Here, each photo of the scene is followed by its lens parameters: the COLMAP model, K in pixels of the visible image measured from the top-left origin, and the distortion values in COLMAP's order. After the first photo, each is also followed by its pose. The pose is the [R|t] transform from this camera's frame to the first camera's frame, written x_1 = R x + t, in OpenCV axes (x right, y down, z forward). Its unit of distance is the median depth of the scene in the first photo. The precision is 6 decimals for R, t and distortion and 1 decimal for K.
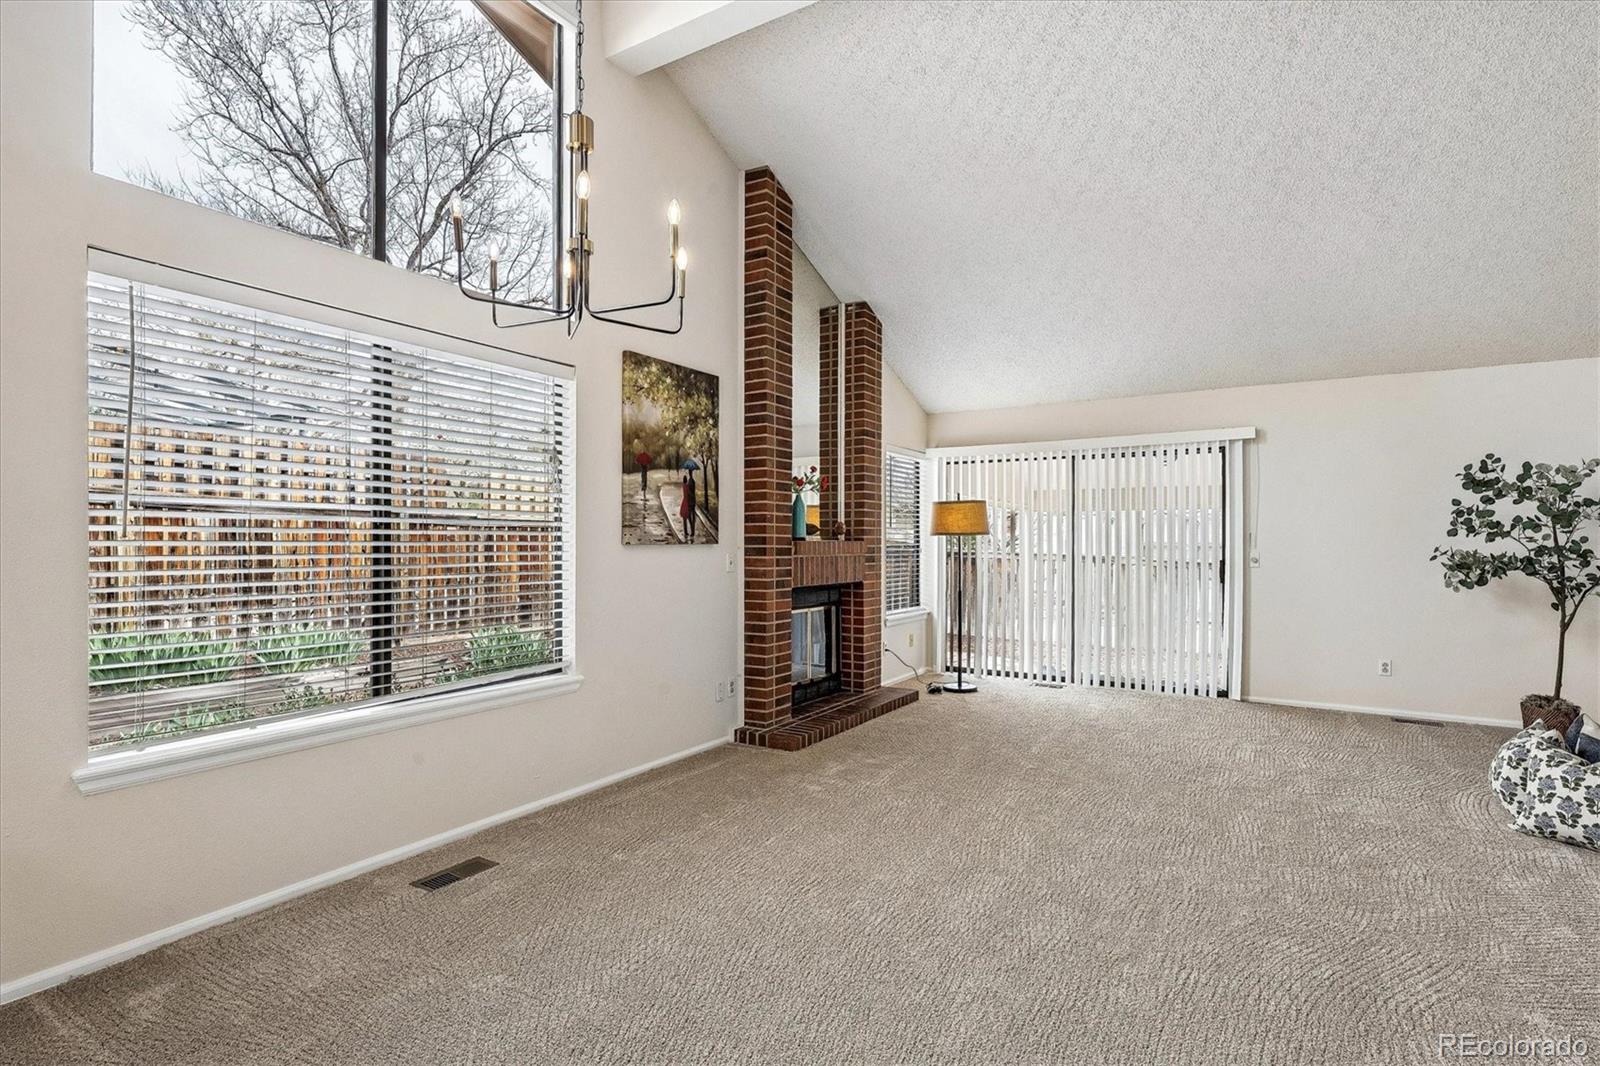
lens RADIAL K [[778.5, 0, 805.5], [0, 778.5, 531.0], [0, 0, 1]] dist [0.001052, 0.000228]
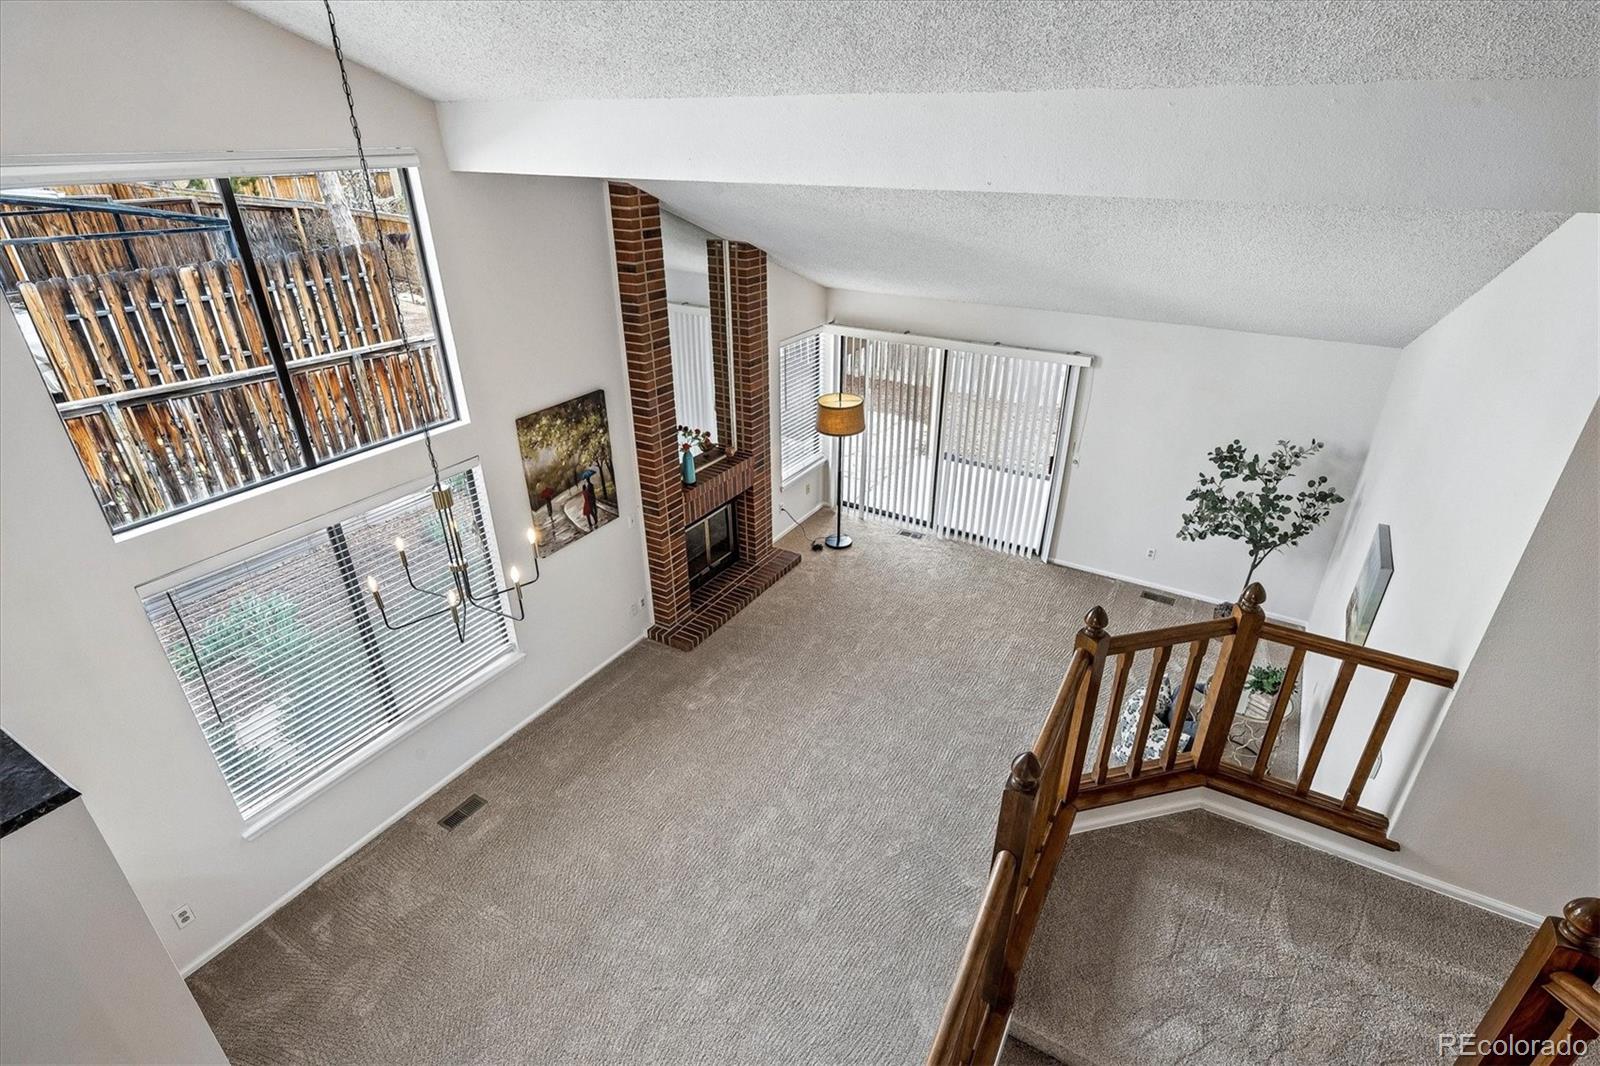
lens RADIAL K [[778.5, 0, 805.9], [0, 778.5, 522.2], [0, 0, 1]] dist [0.001052, 0.000228]
pose [[0.999892, -0.008573, 0.011915, 0.177024], [0.002174, 0.889282, 0.457355, -0.549903], [-0.014517, -0.457280, 0.889204, -0.150051]]
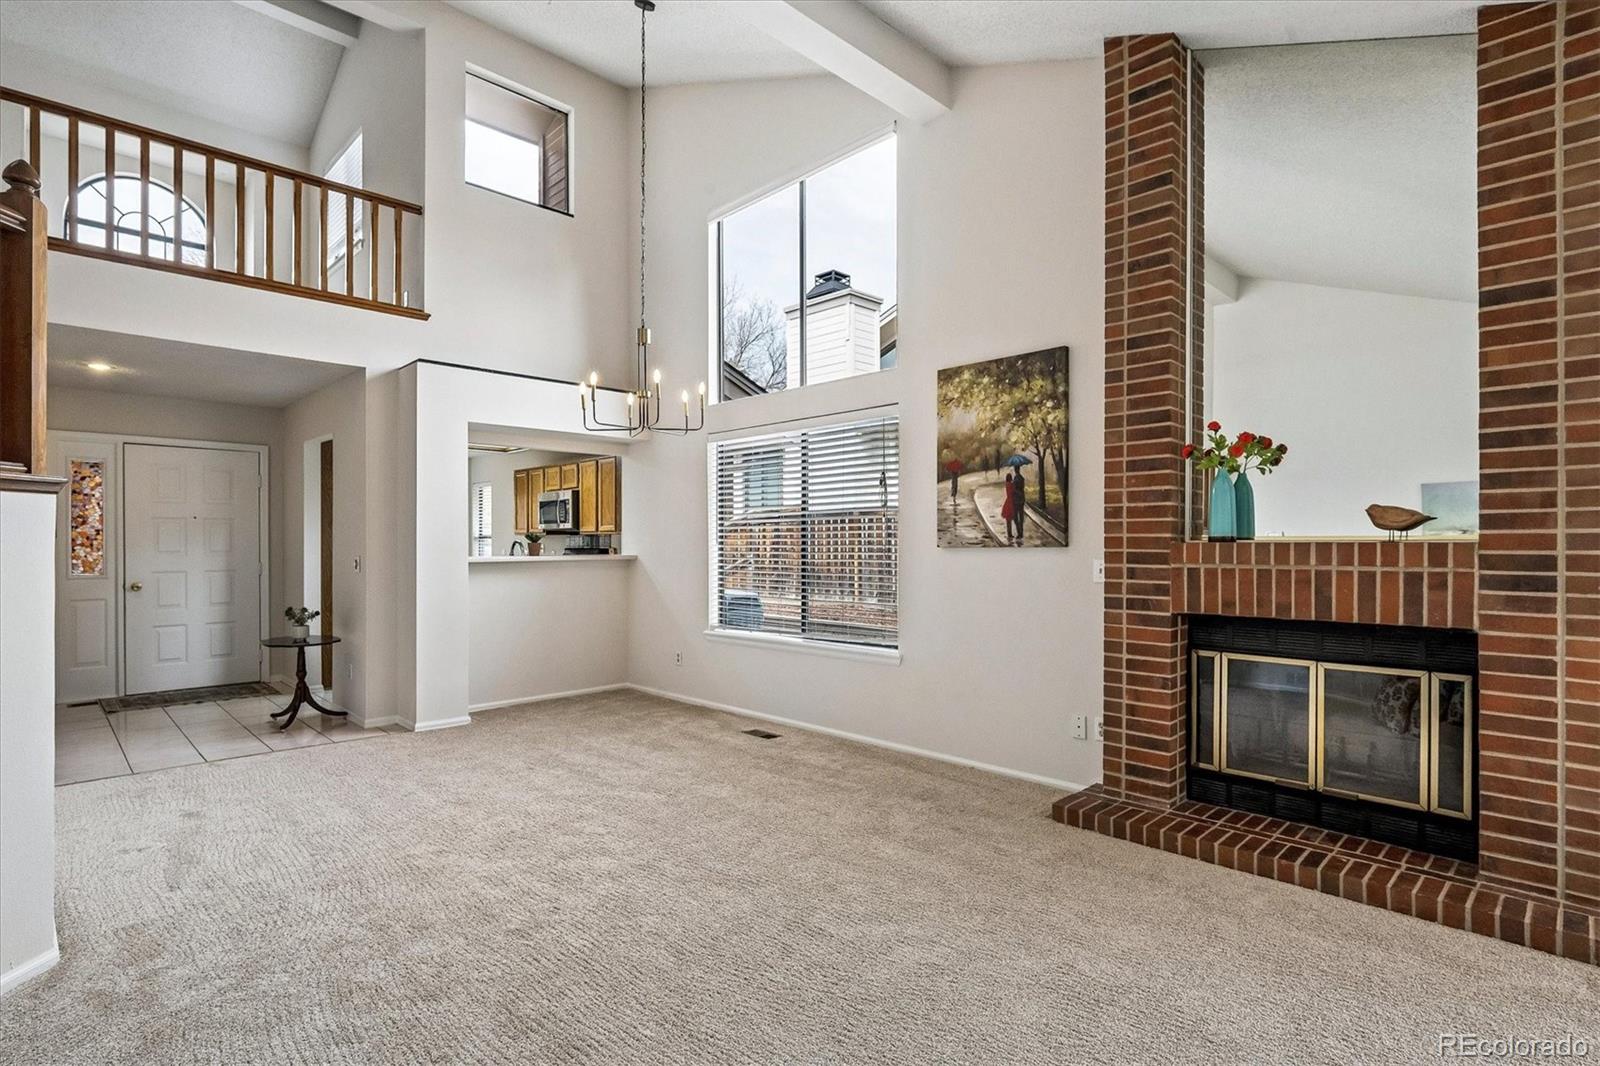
lens RADIAL K [[778.5, 0, 808.0], [0, 778.5, 543.7], [0, 0, 1]] dist [0.001052, 0.000228]
pose [[-0.215325, -0.007619, -0.976513, 0.742208], [0.010930, 0.999888, -0.010211, 0.018054], [0.976481, -0.012872, -0.215217, 0.888384]]
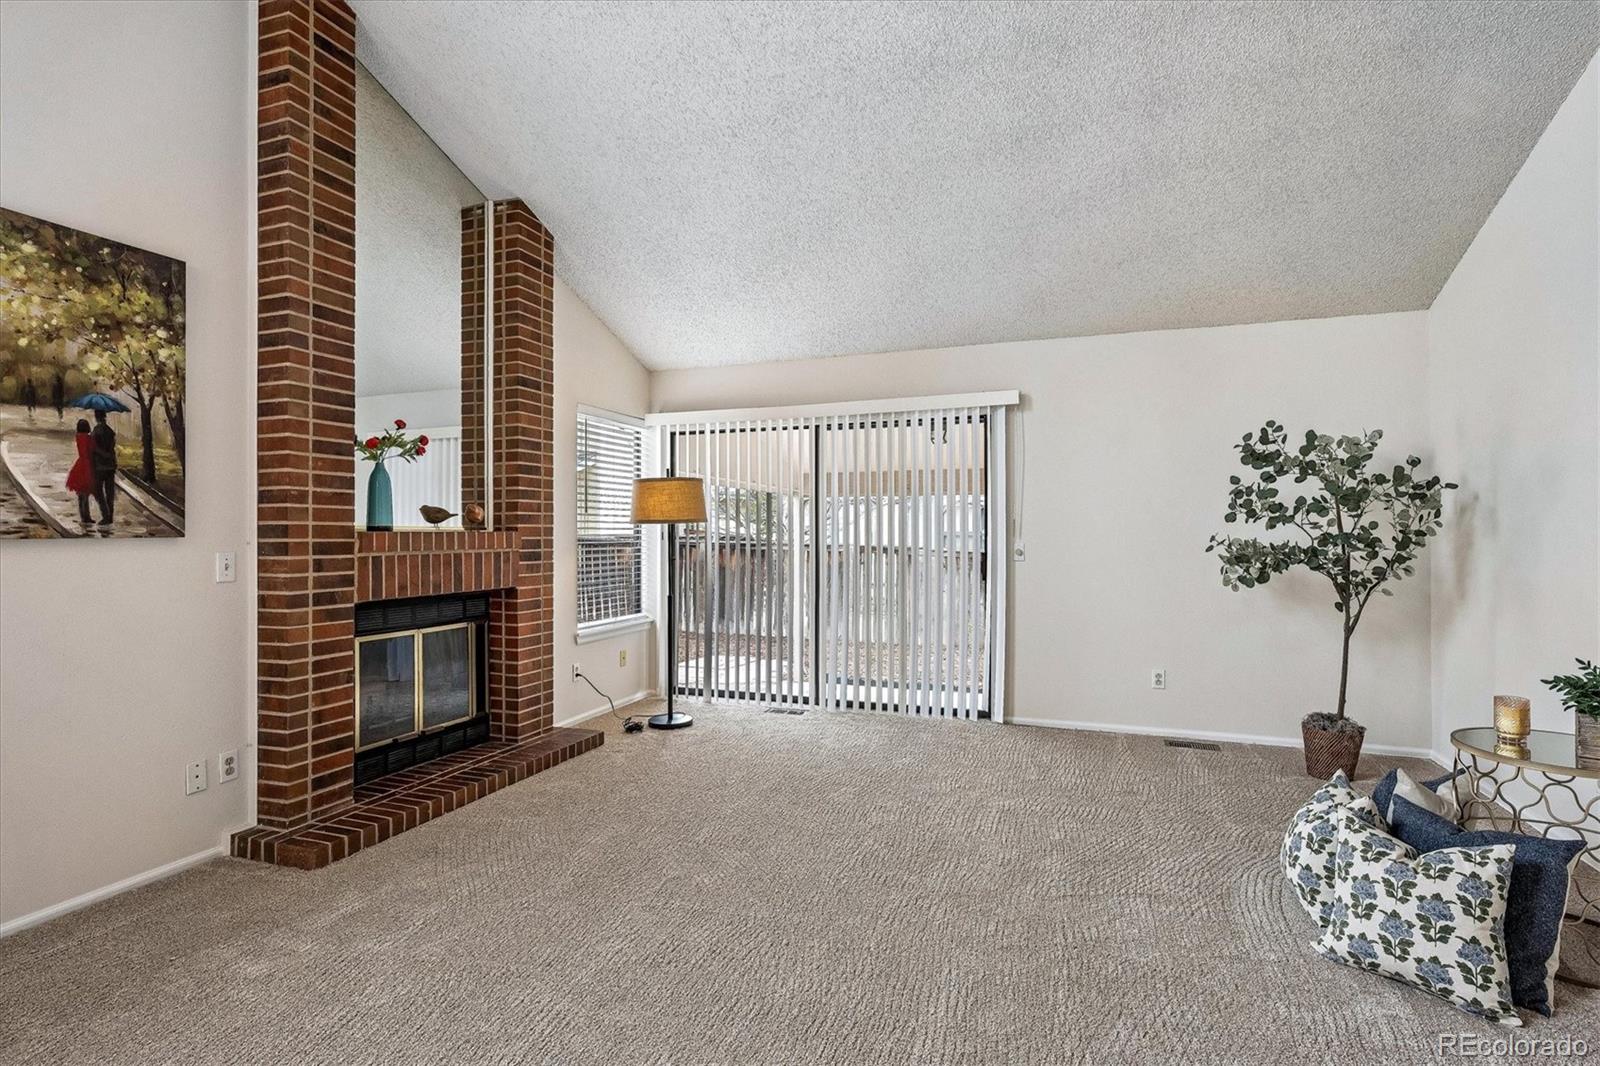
lens RADIAL K [[778.5, 0, 801.3], [0, 778.5, 525.1], [0, 0, 1]] dist [0.001052, 0.000228]
pose [[0.979551, -0.003083, 0.201172, 0.231905], [0.002136, 0.999986, 0.004924, 0.005143], [-0.201184, -0.004394, 0.979544, 0.298822]]
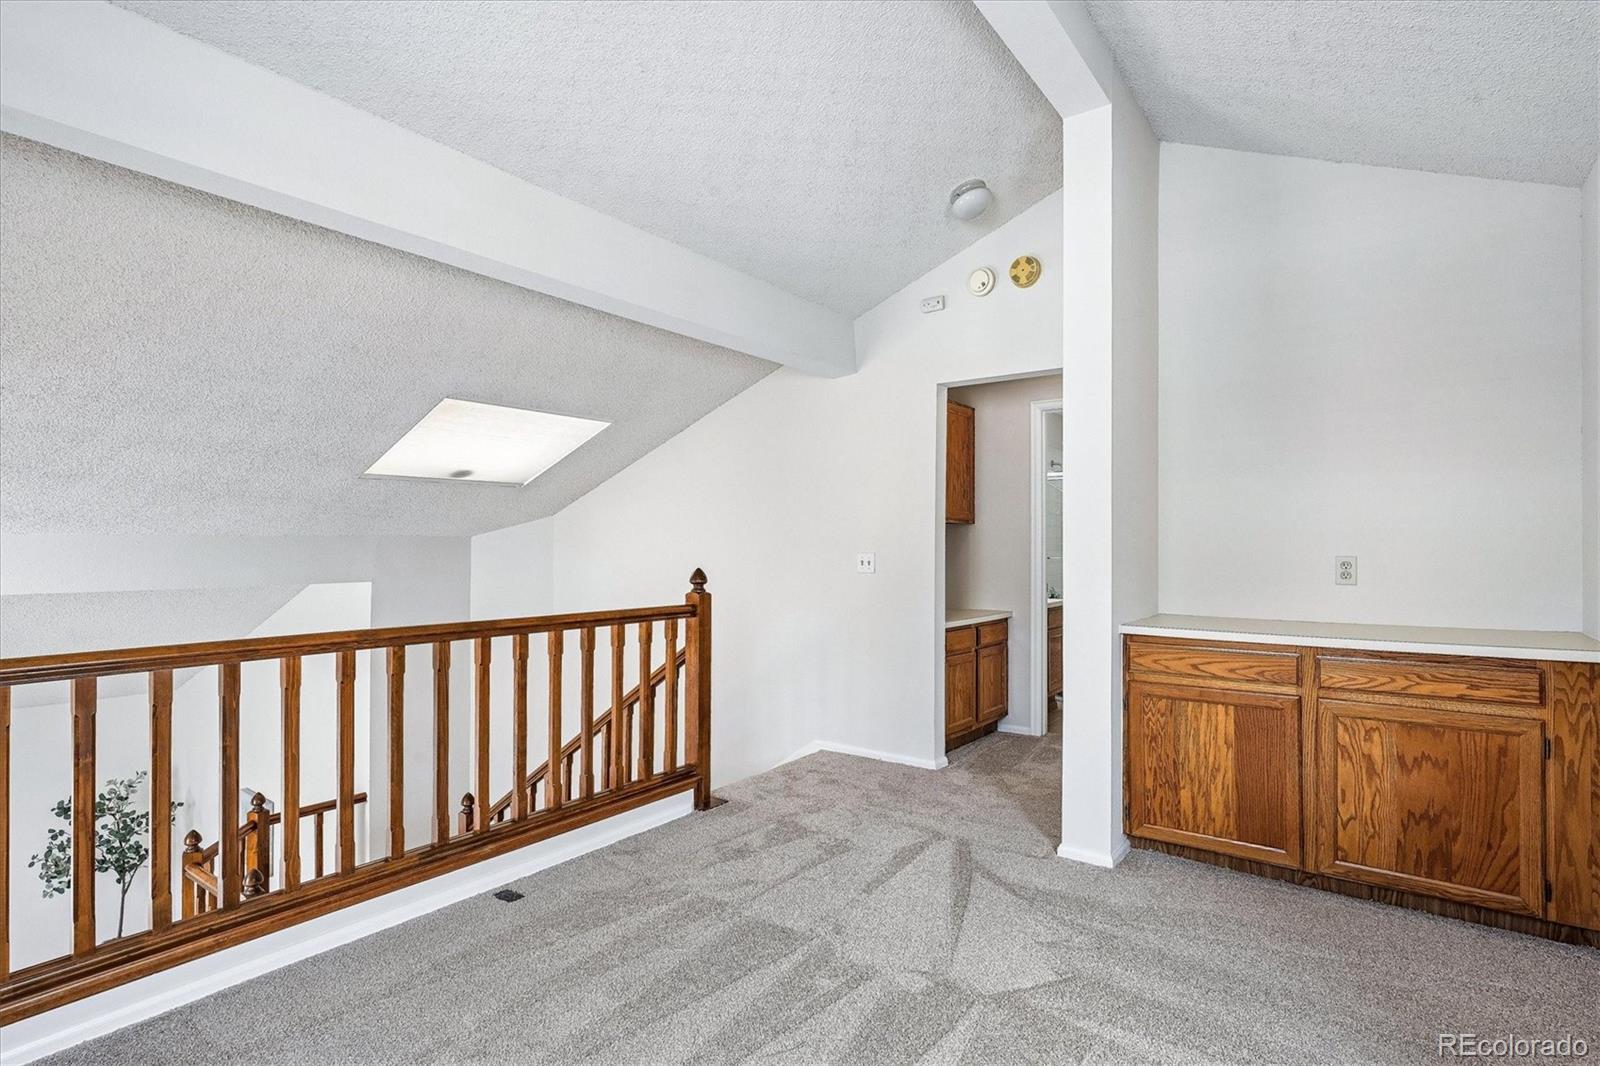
lens RADIAL K [[778.5, 0, 793.8], [0, 778.5, 542.4], [0, 0, 1]] dist [0.001052, 0.000228]
pose [[0.088067, 0.001515, 0.996113, -0.436618], [-0.008304, 0.999965, -0.000787, -0.563777], [-0.996080, -0.008203, 0.088077, -0.439516]]
